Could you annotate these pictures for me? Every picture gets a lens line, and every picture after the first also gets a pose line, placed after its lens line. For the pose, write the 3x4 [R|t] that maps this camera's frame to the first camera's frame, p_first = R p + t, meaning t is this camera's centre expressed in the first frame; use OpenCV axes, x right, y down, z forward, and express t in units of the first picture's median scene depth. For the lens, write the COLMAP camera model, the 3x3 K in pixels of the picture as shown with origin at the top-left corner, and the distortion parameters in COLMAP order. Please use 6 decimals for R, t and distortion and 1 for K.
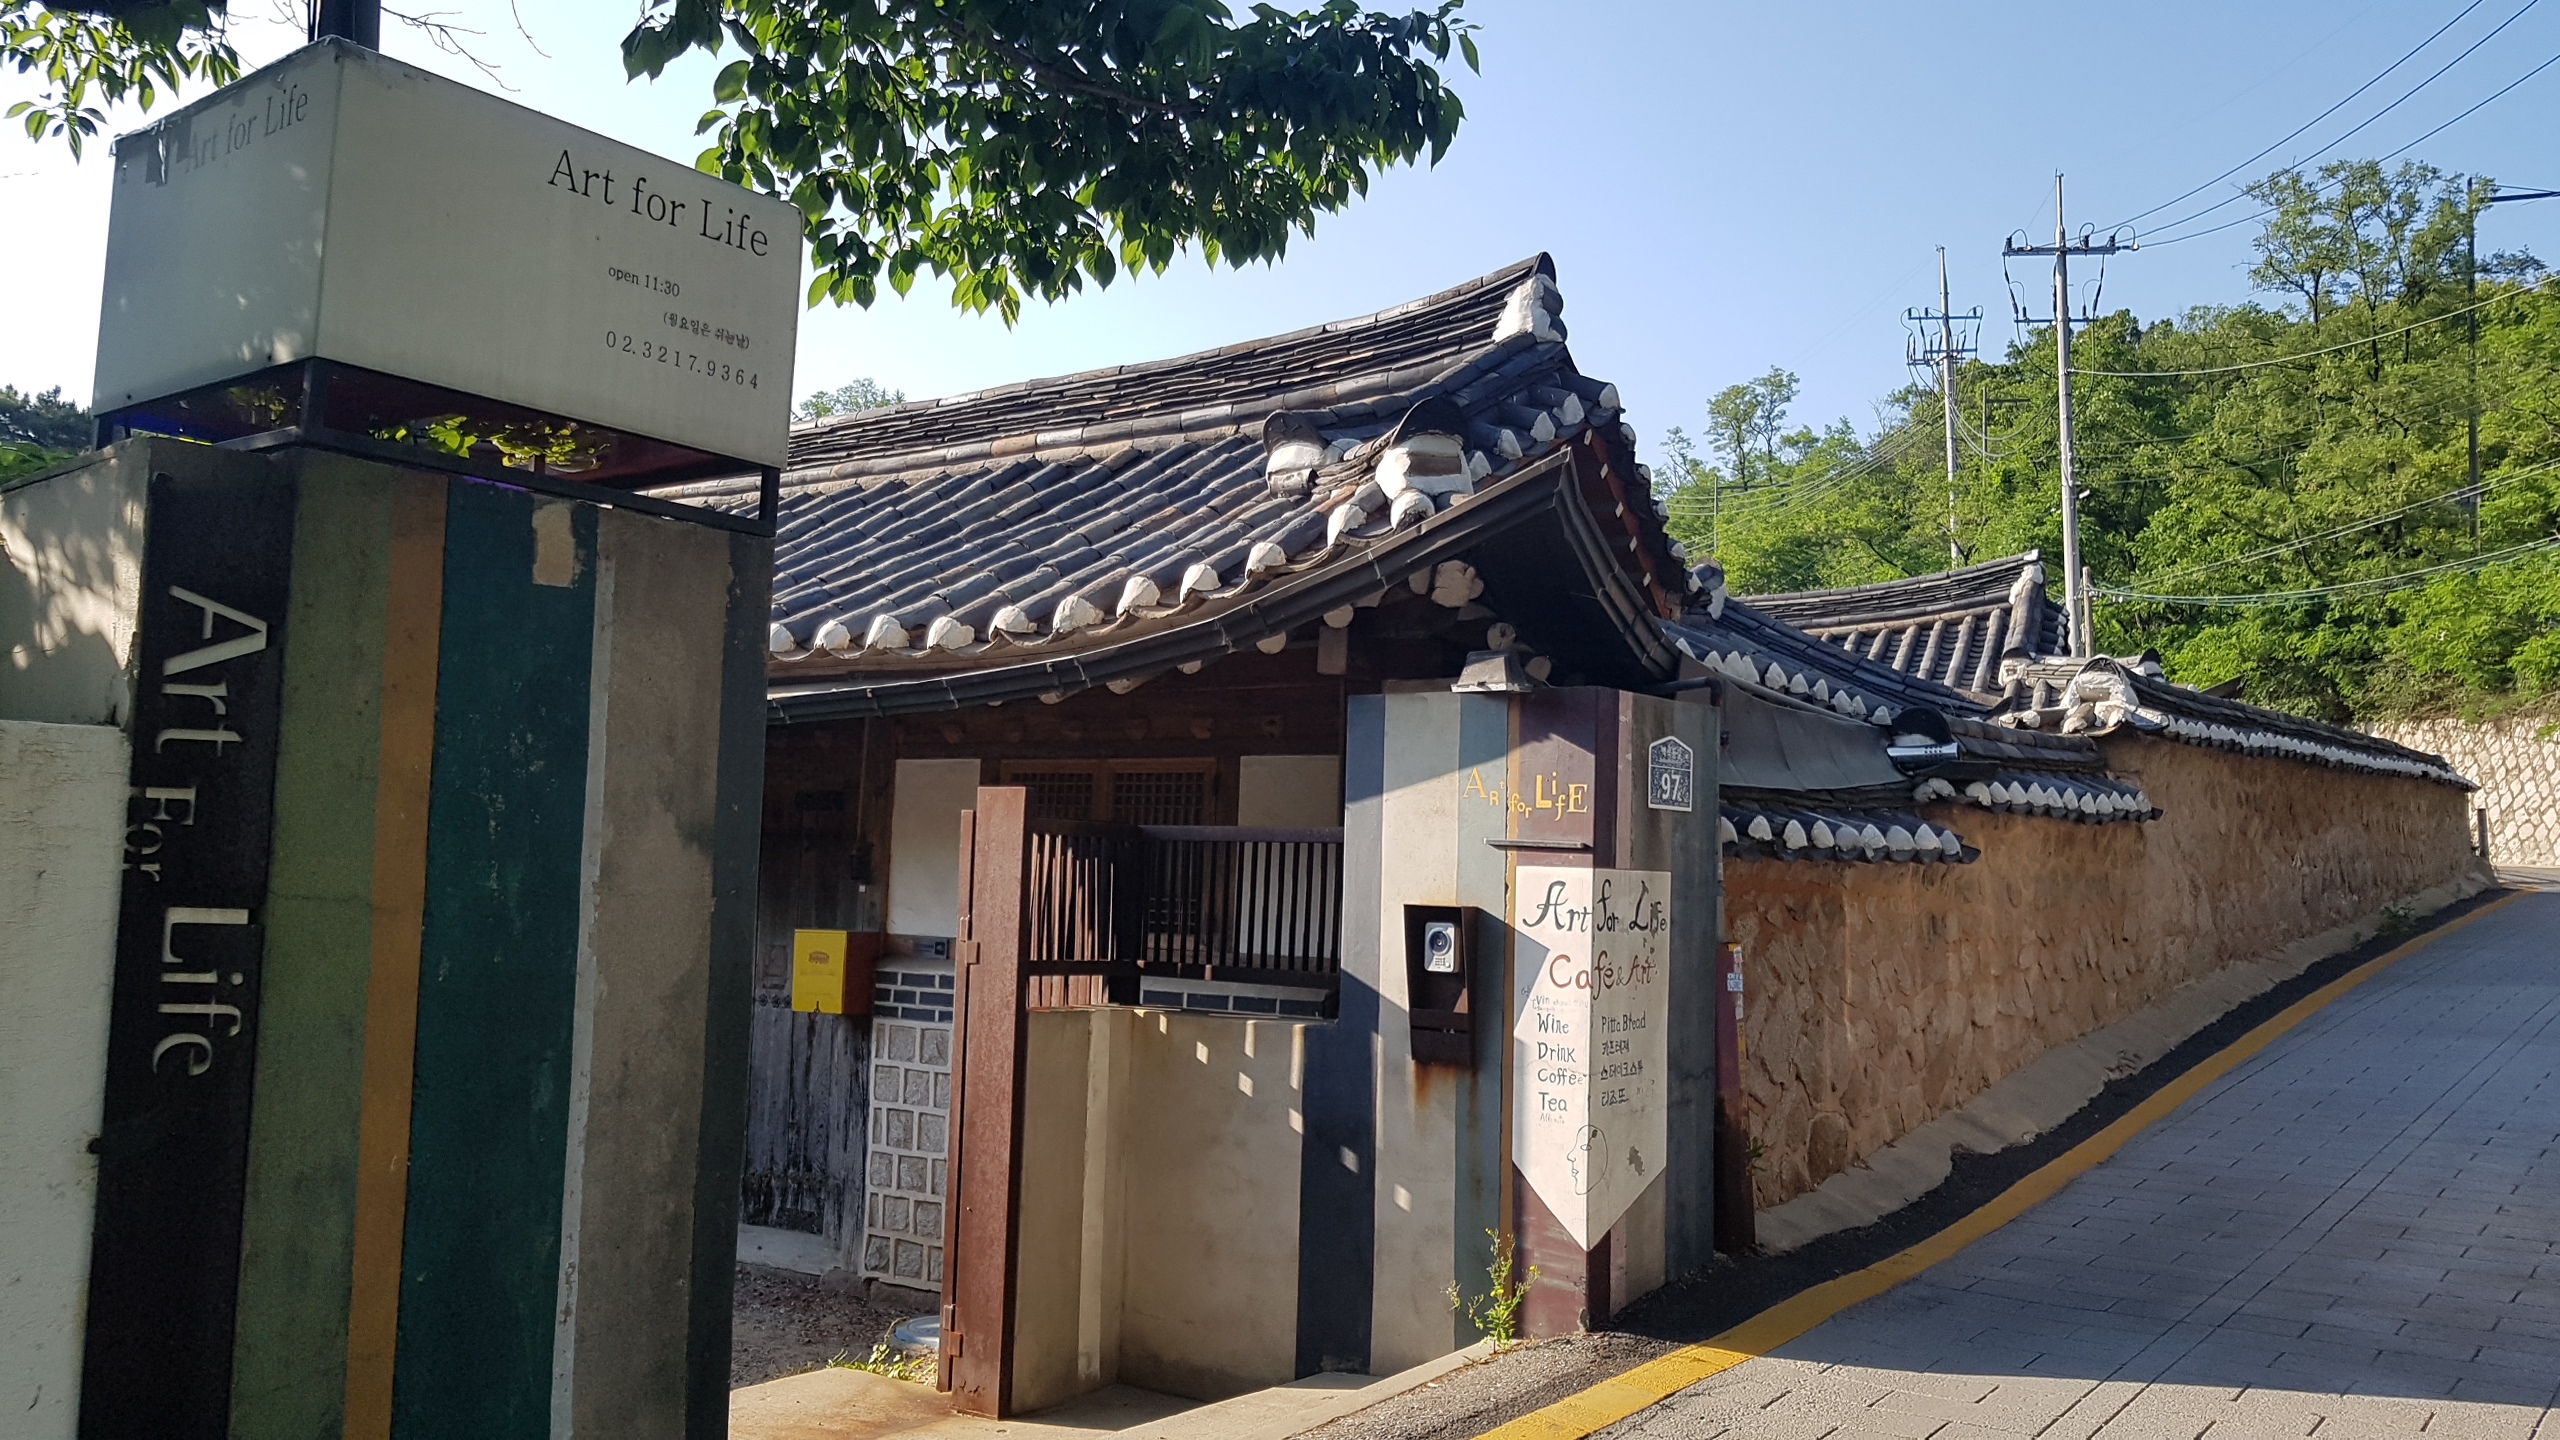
lens RADIAL K [[2064.2, 0, 1278.5], [0, 2064.2, 719.4], [0, 0, 1]] dist [0.002360, -0.008657]
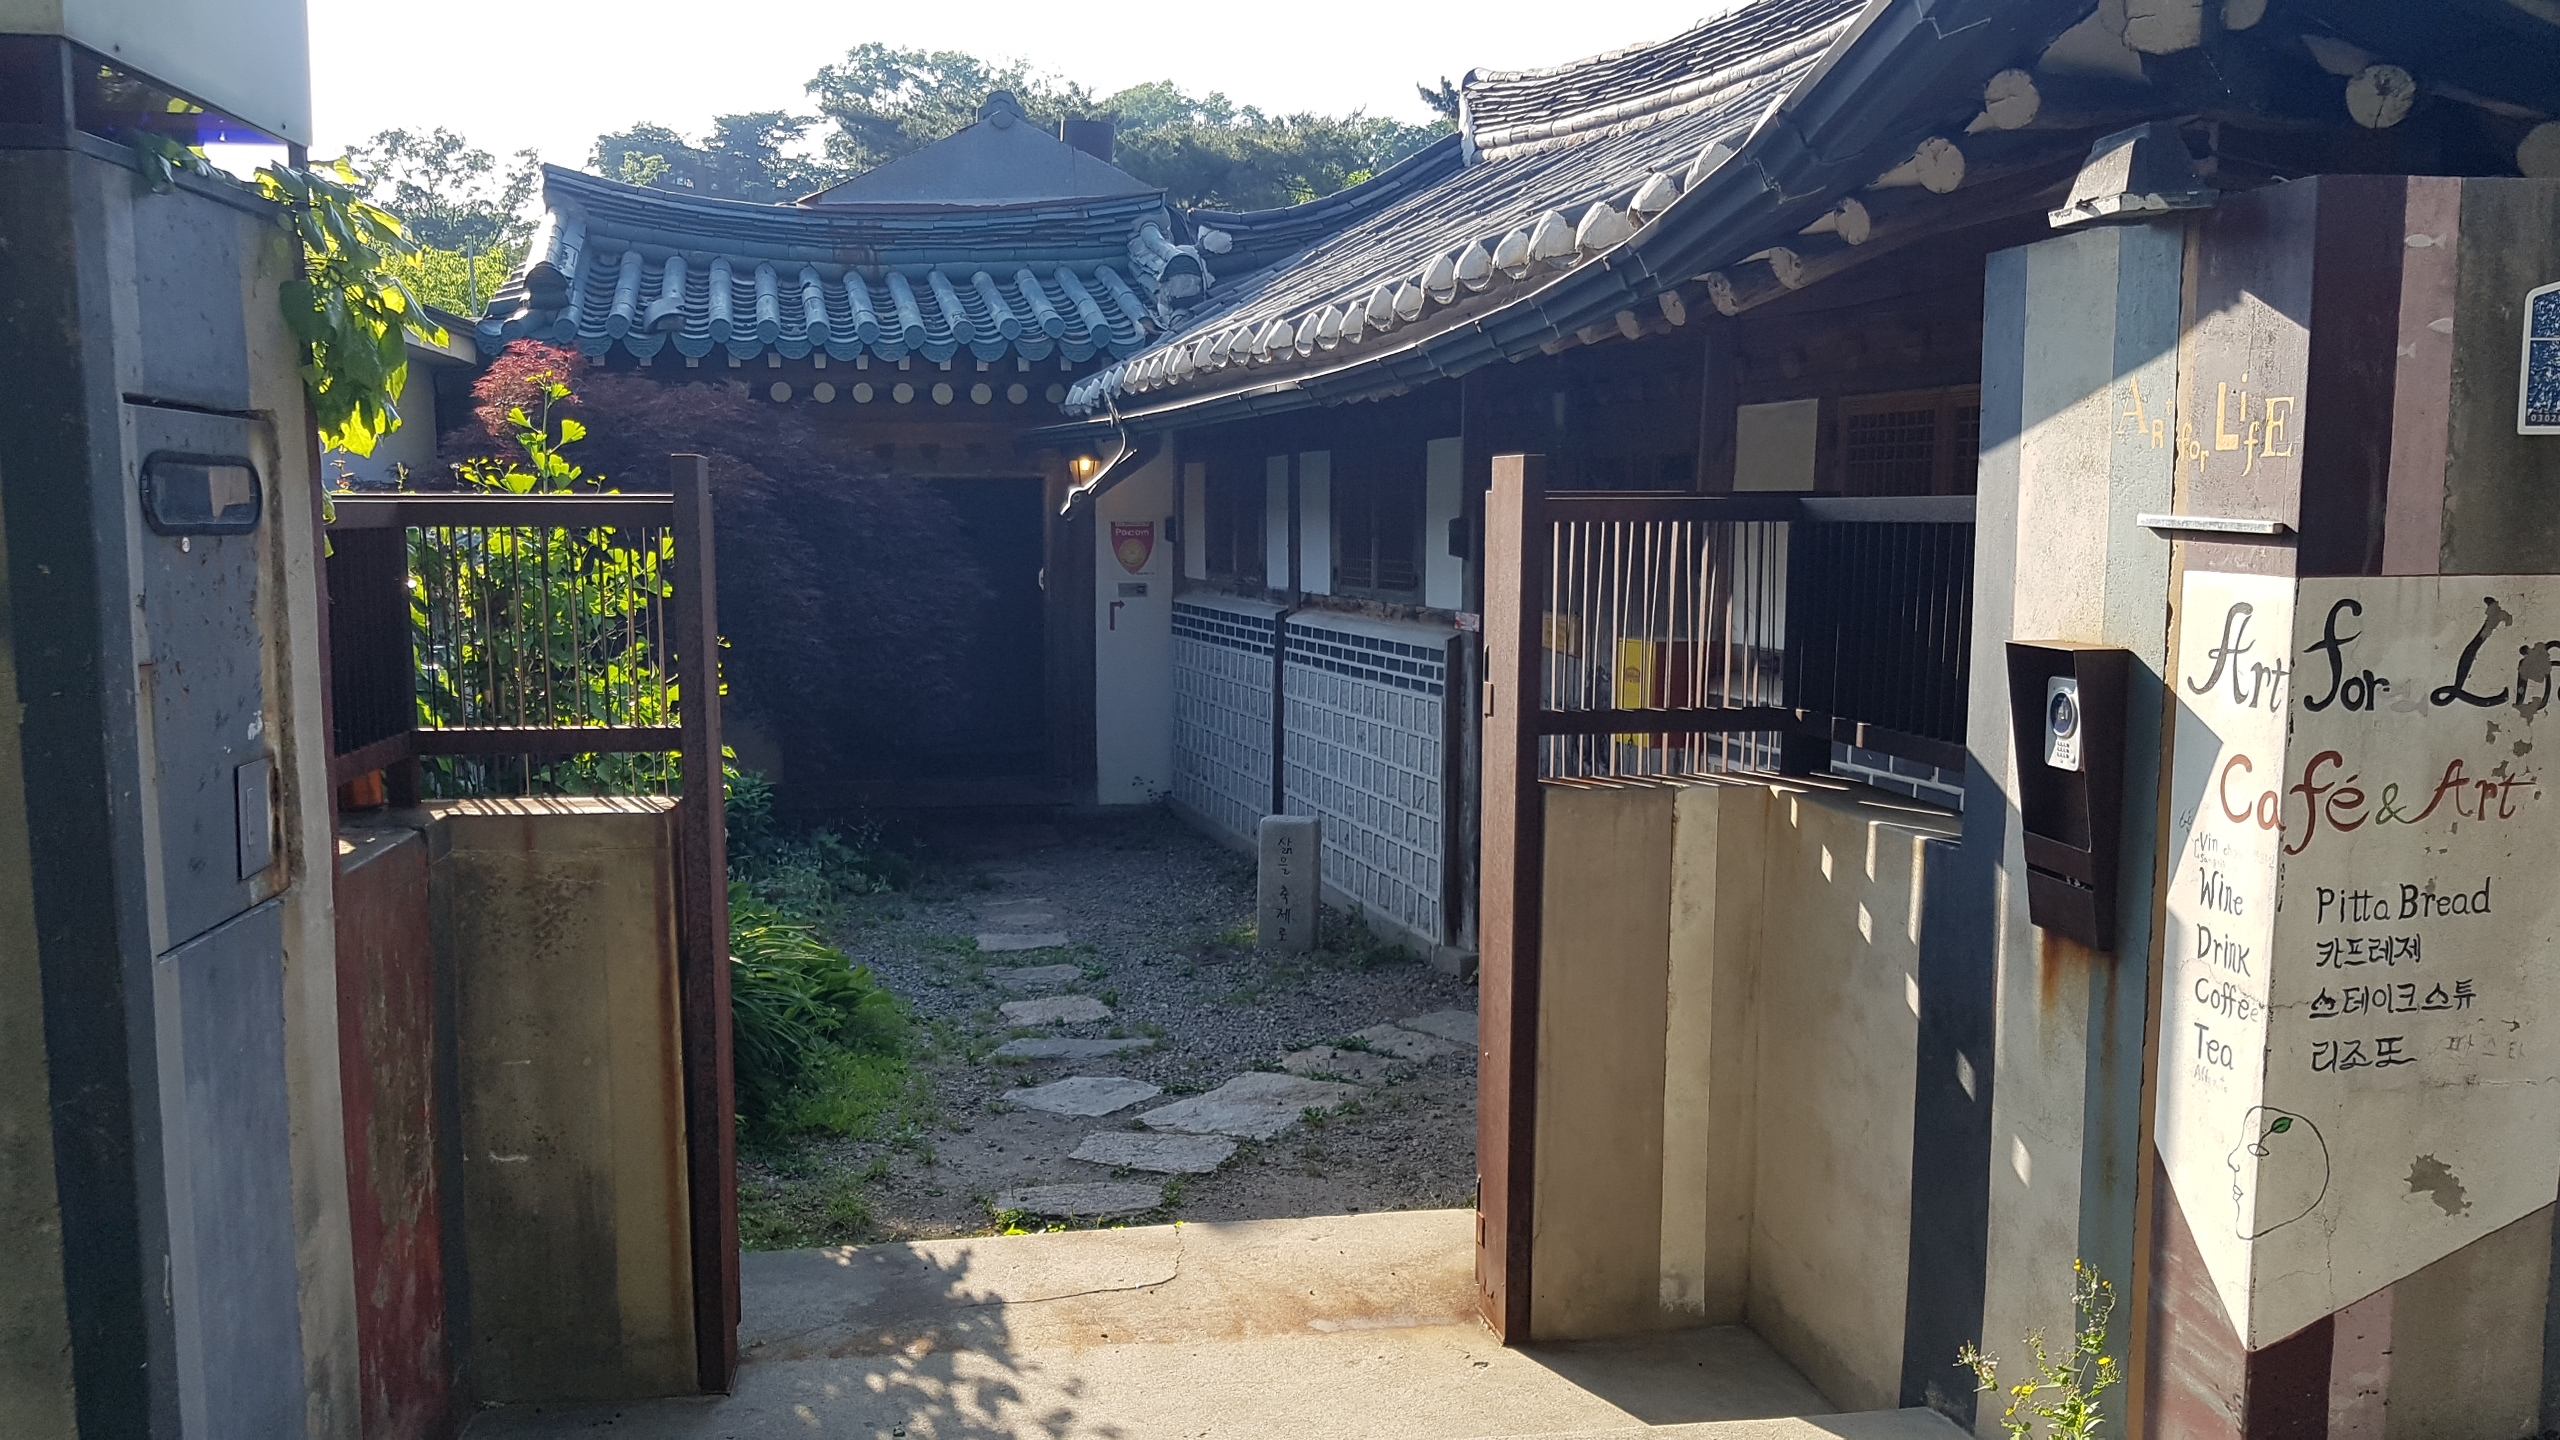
lens RADIAL K [[2064.2, 0, 1280.6], [0, 2064.2, 759.4], [0, 0, 1]] dist [0.002360, -0.008657]
pose [[0.708820, 0.051858, -0.703480, 0.311611], [0.083989, 0.983995, 0.157163, 0.019277], [0.700371, -0.170485, 0.693120, 0.494224]]
